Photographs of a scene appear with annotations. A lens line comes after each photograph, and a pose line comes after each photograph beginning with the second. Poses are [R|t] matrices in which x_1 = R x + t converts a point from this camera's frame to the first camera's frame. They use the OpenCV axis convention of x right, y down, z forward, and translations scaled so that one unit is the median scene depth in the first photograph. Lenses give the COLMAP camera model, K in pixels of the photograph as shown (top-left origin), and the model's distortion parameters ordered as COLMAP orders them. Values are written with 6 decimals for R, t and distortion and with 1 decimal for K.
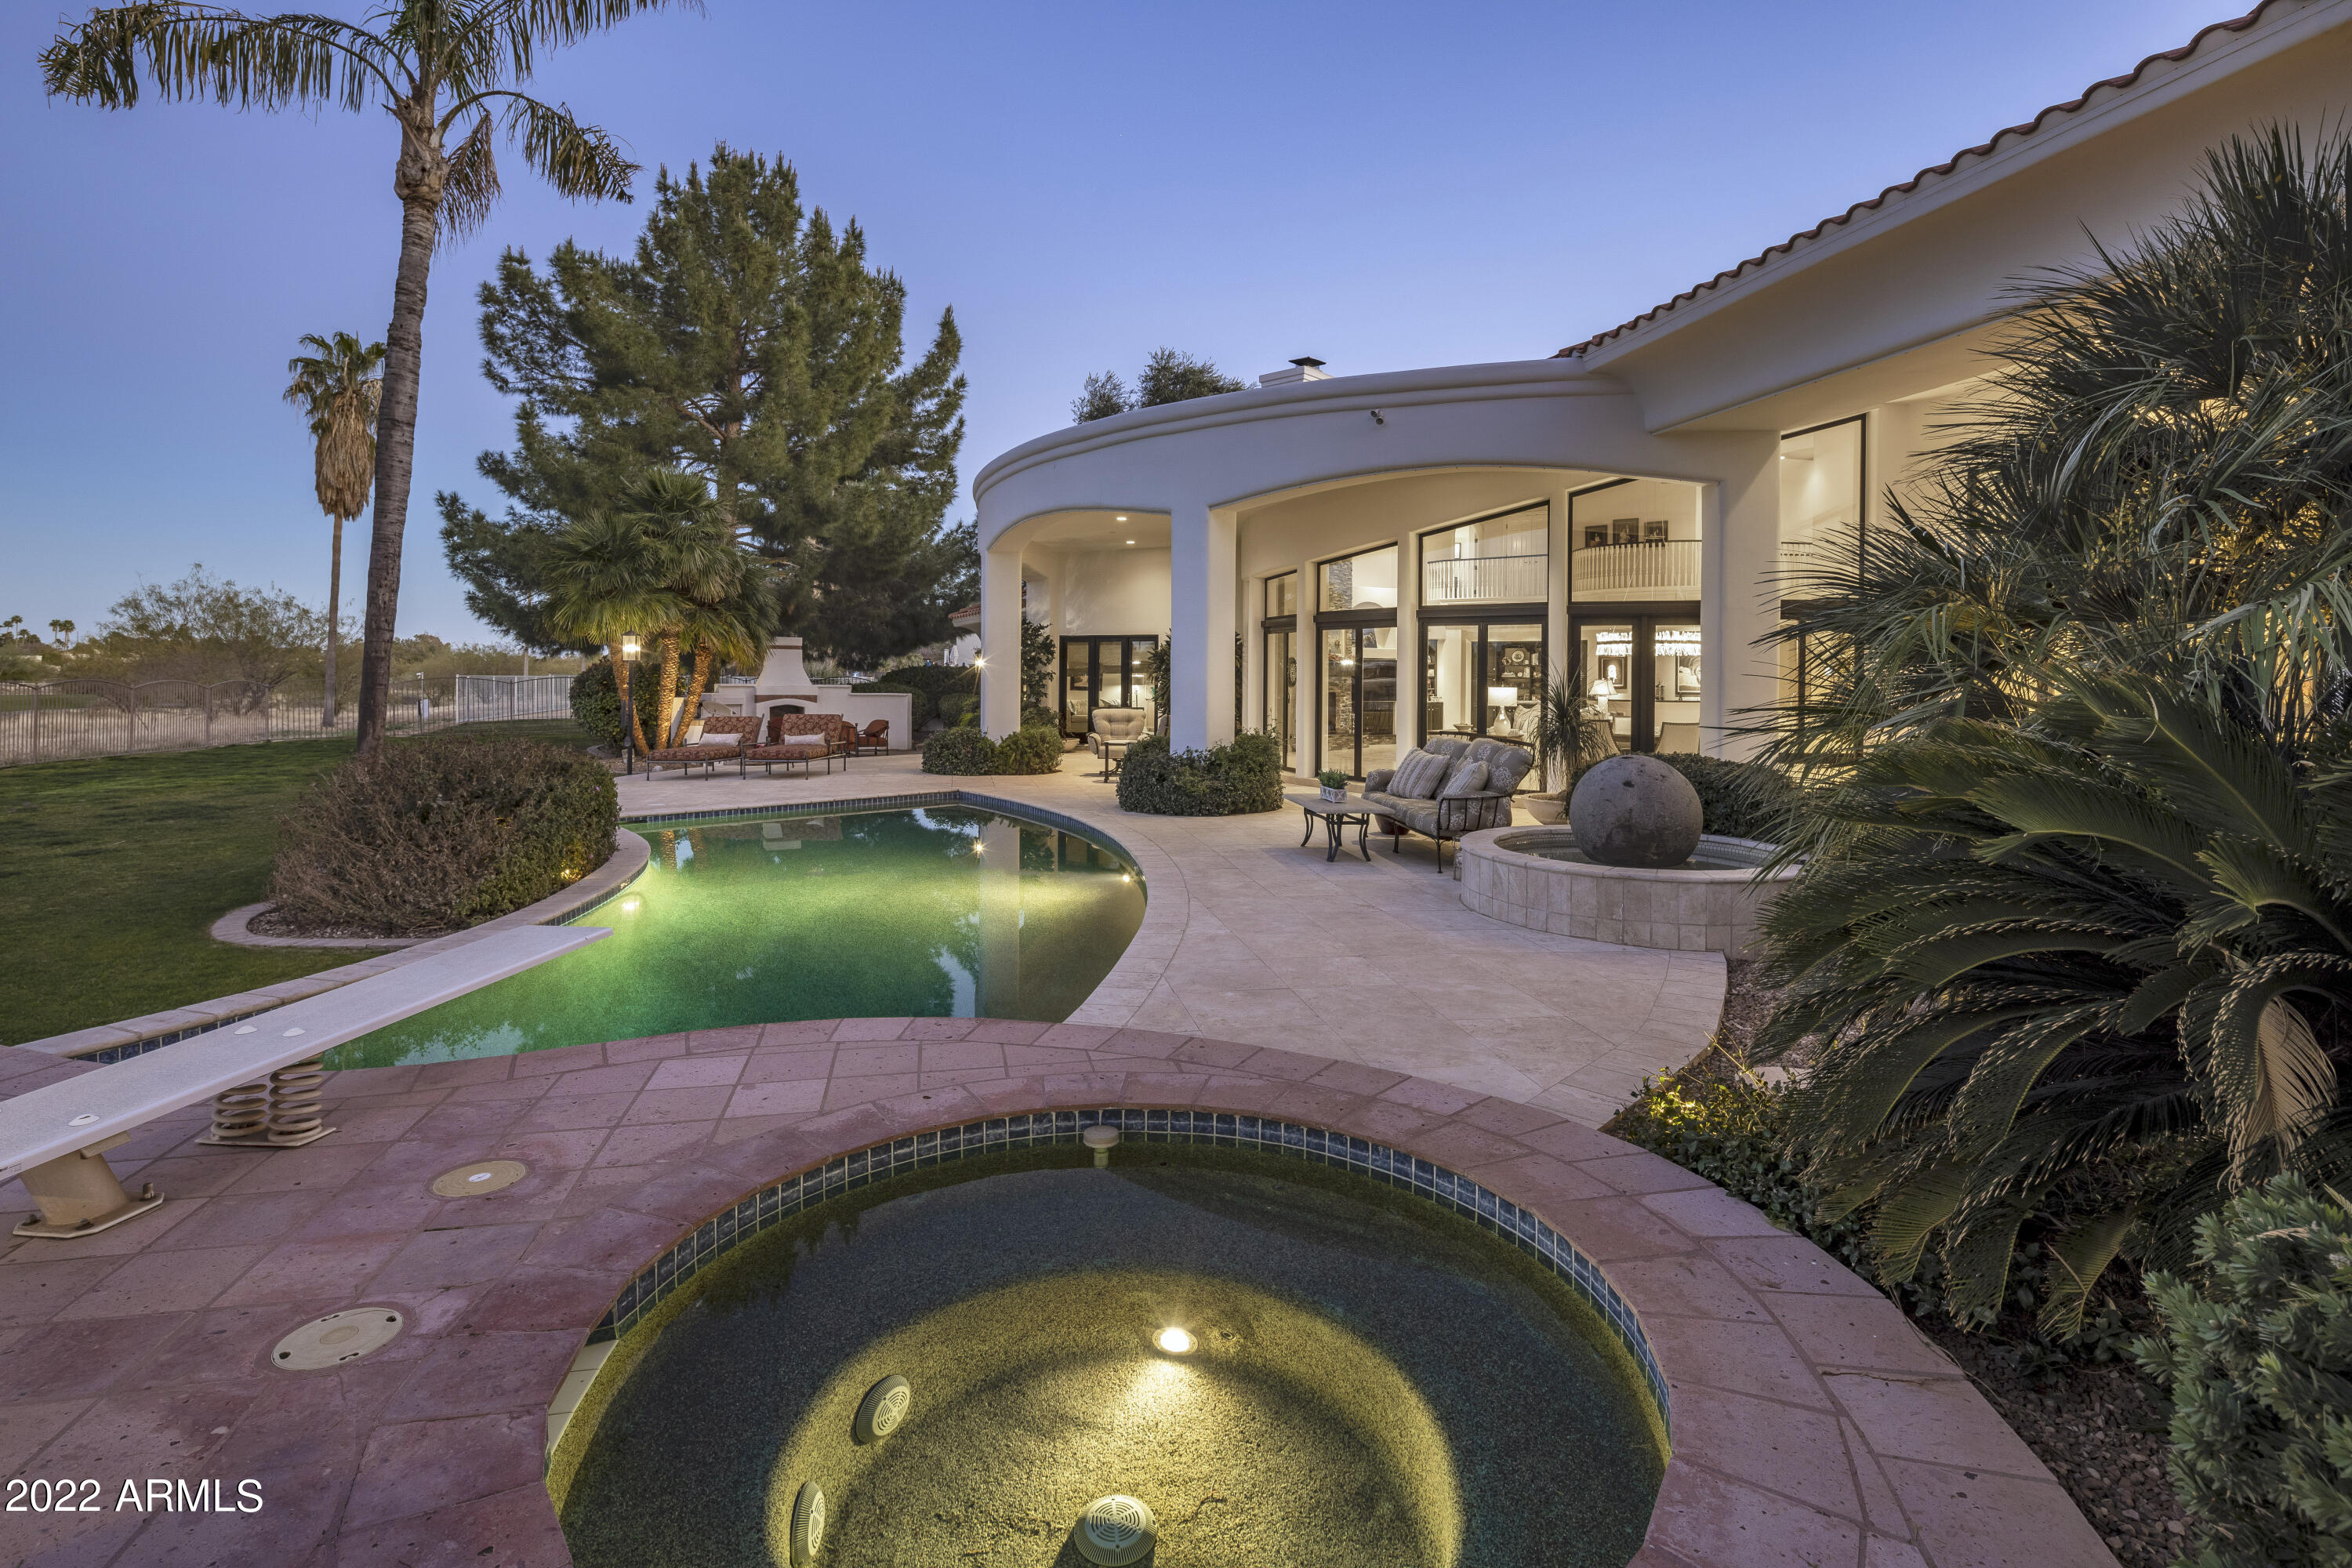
lens RADIAL K [[1139.0, 0, 1172.4], [0, 1139.0, 682.3], [0, 0, 1]] dist [0.001110, -0.003724]
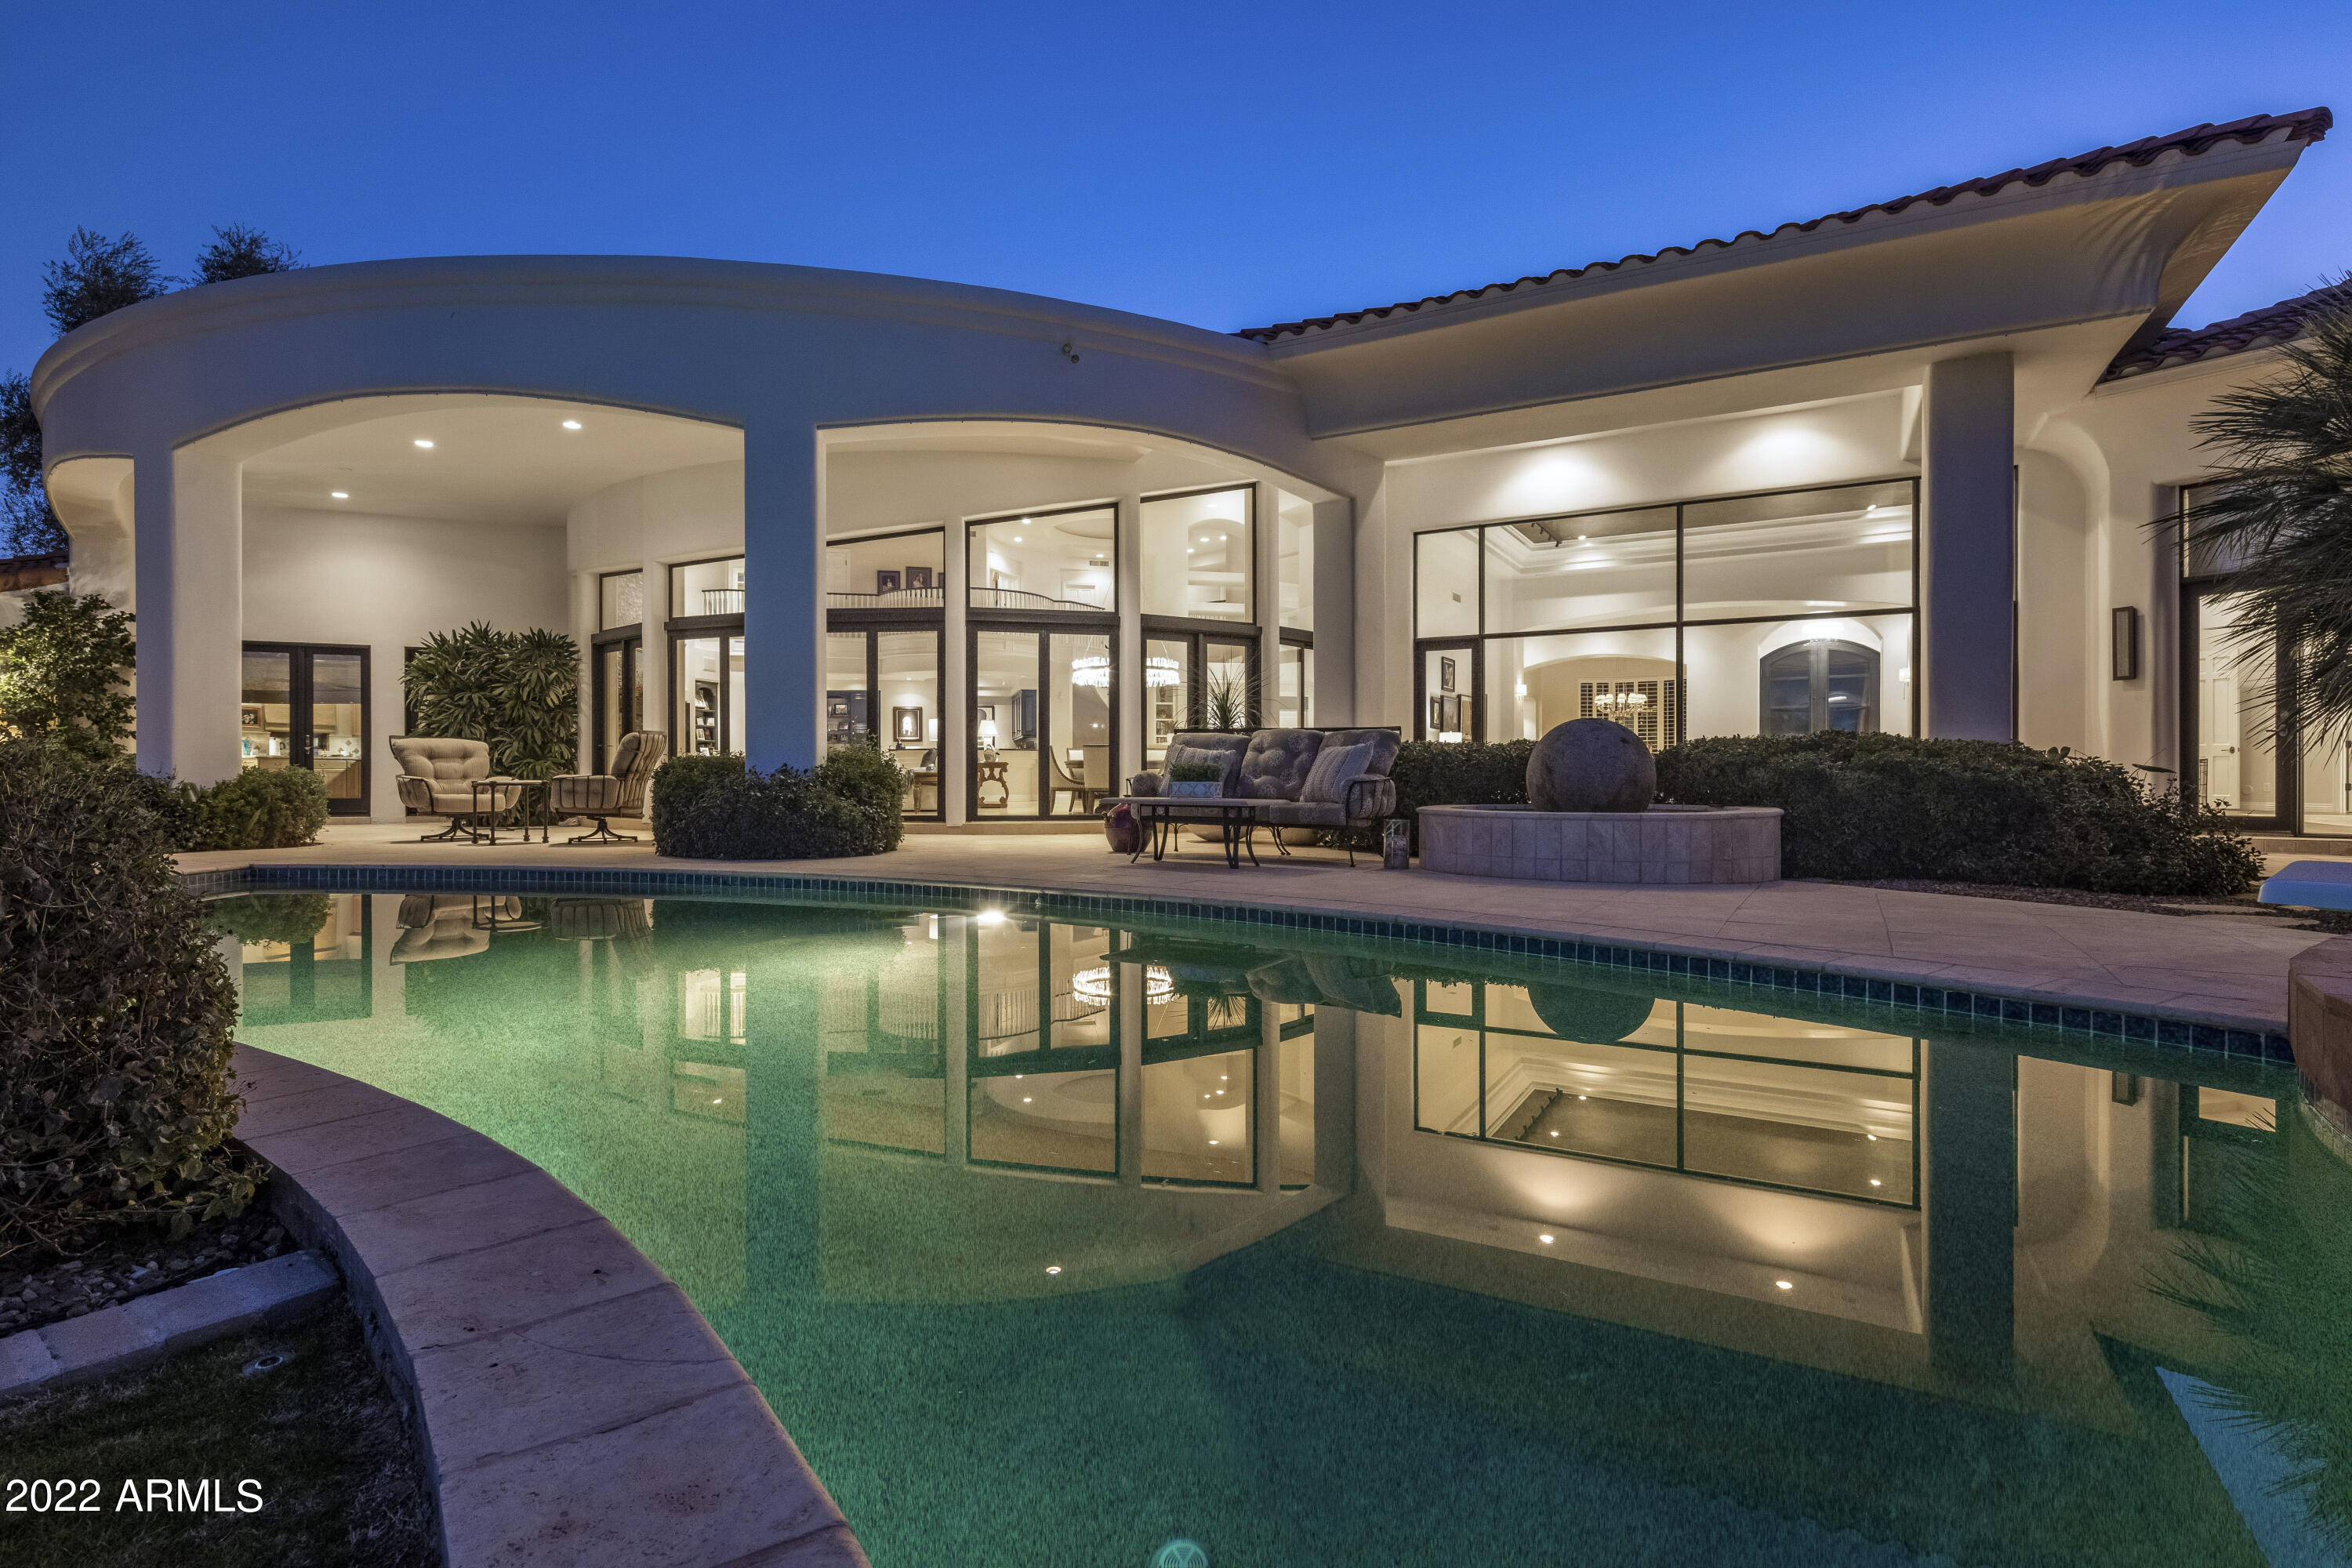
lens RADIAL K [[1139.0, 0, 1191.5], [0, 1139.0, 776.5], [0, 0, 1]] dist [0.001110, -0.003724]
pose [[0.648014, -0.009905, 0.761564, -0.234072], [0.011927, 0.999925, 0.002857, 0.042941], [-0.761535, 0.007232, 0.648083, 0.240705]]
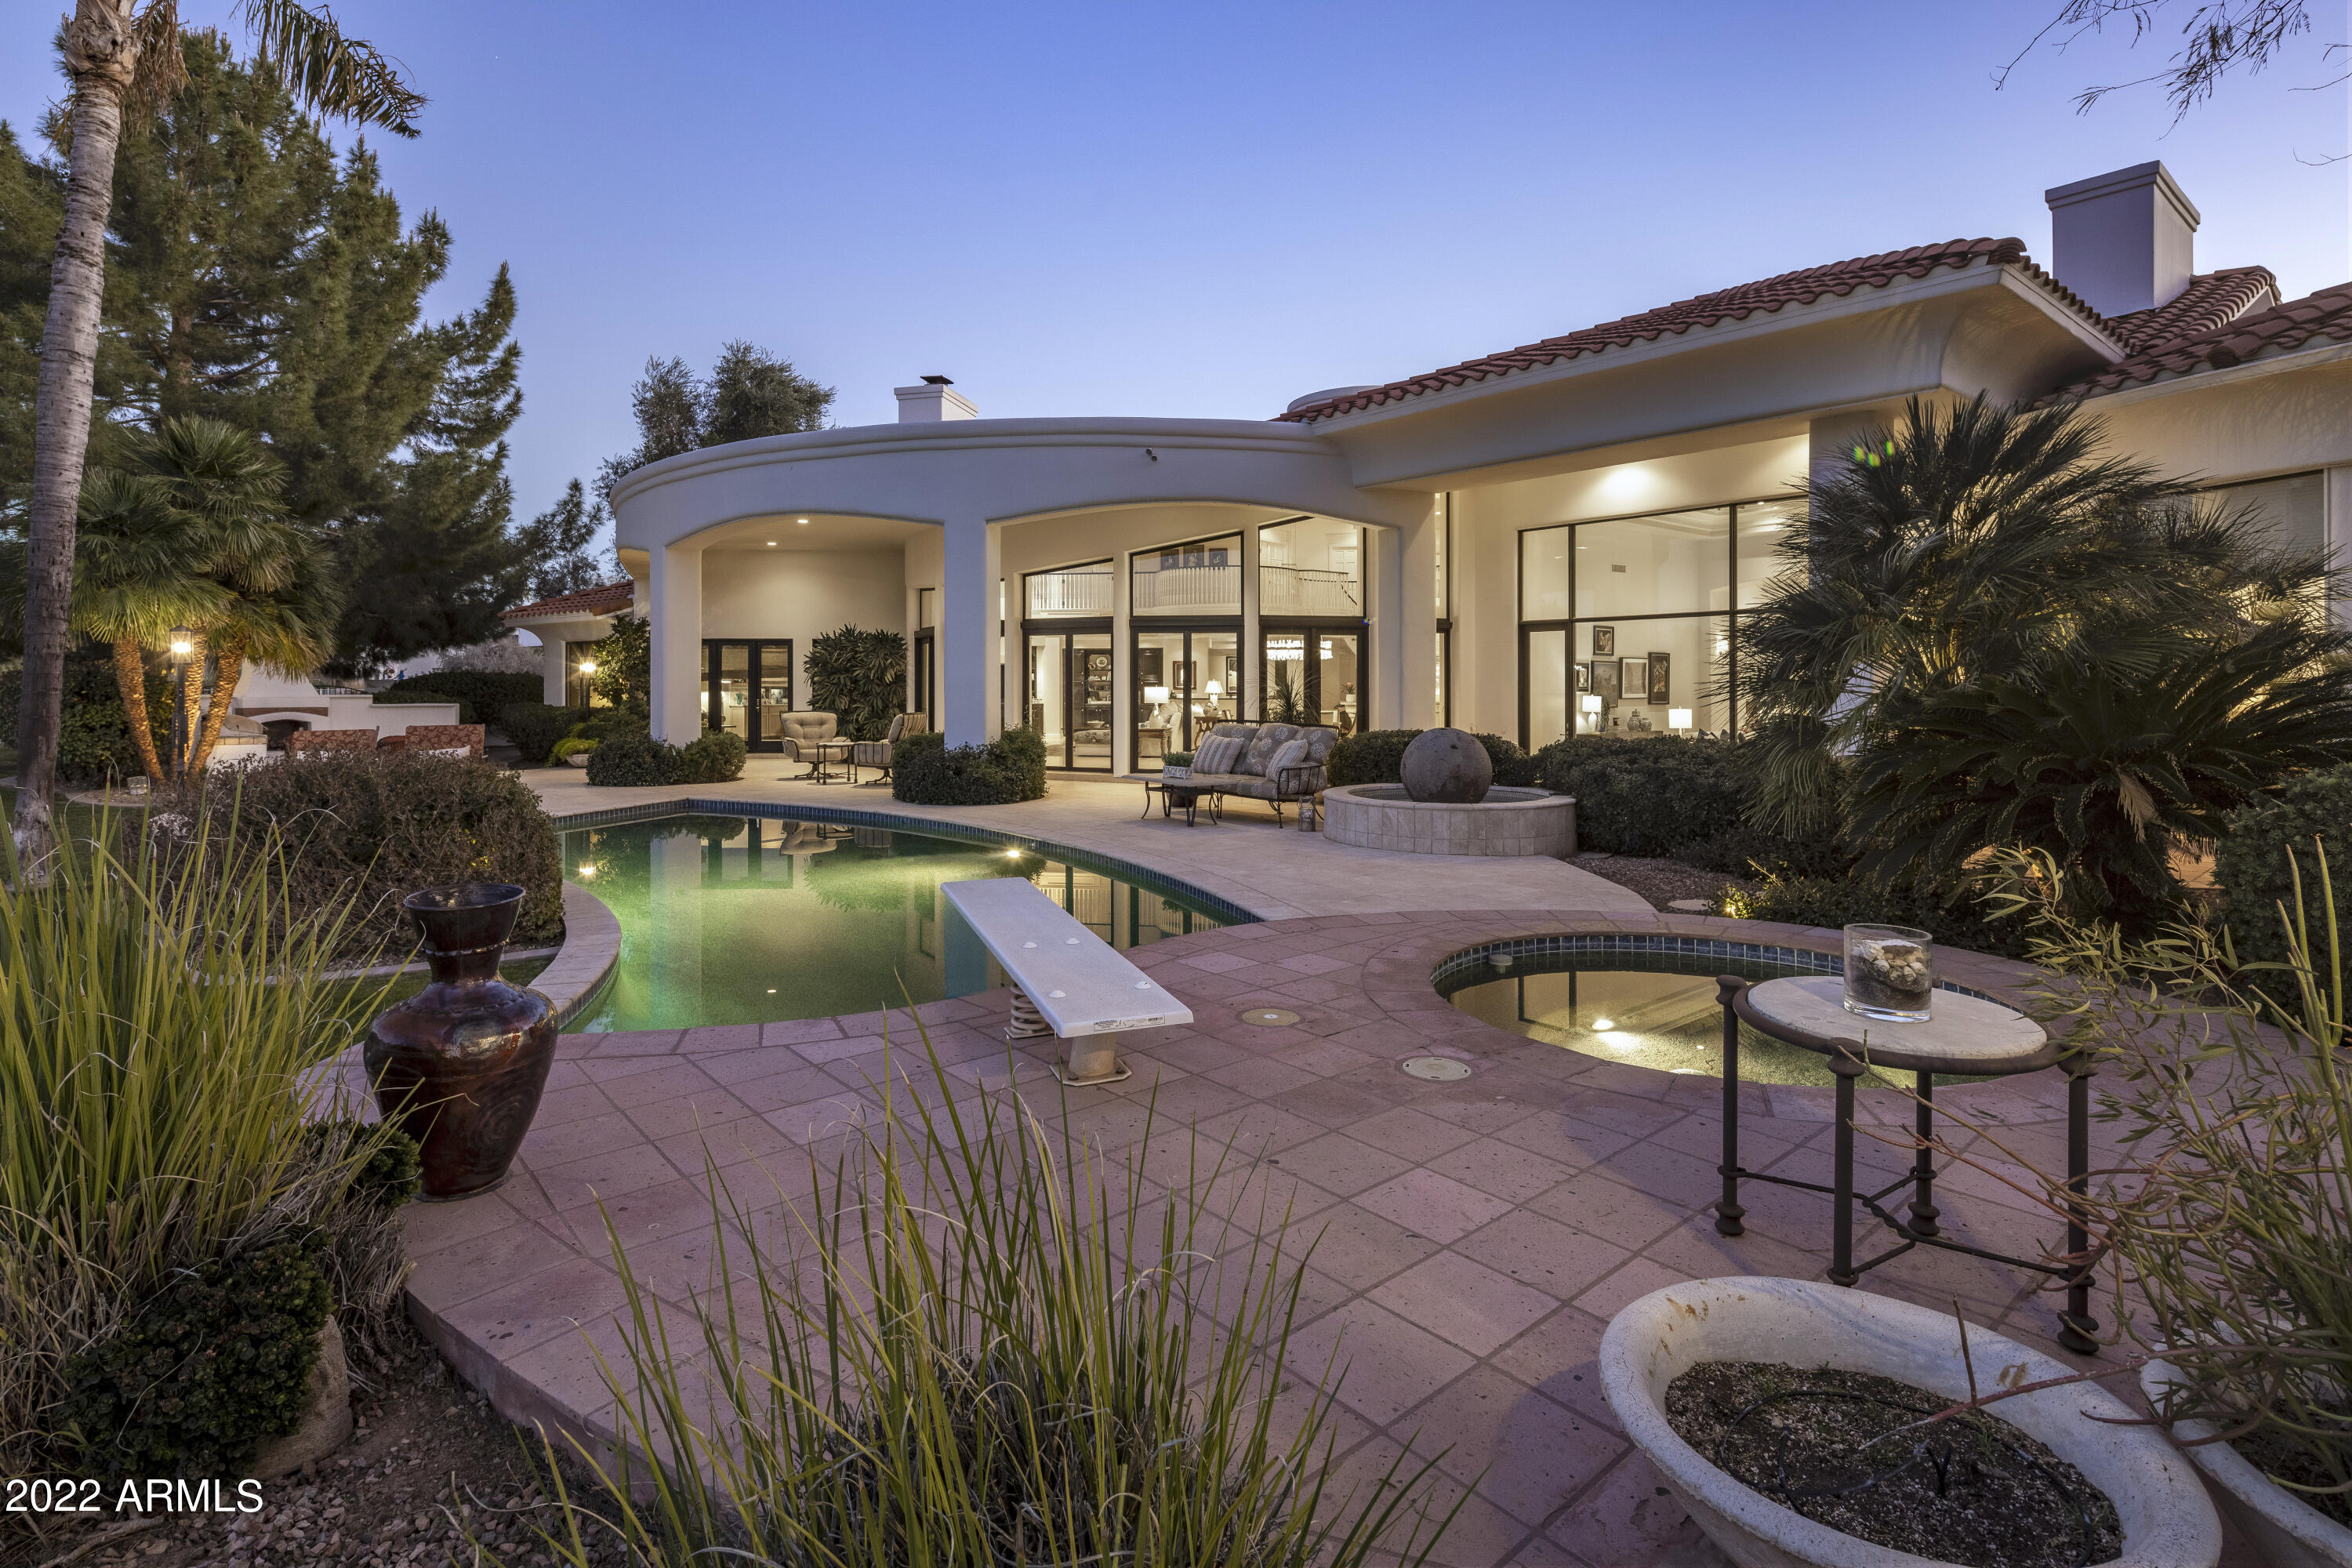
lens RADIAL K [[1139.0, 0, 1182.6], [0, 1139.0, 683.0], [0, 0, 1]] dist [0.001110, -0.003724]
pose [[0.878176, -0.006983, 0.478287, -0.212285], [0.010271, 0.999938, -0.004260, 0.004655], [-0.478228, 0.008653, 0.878193, -0.027532]]
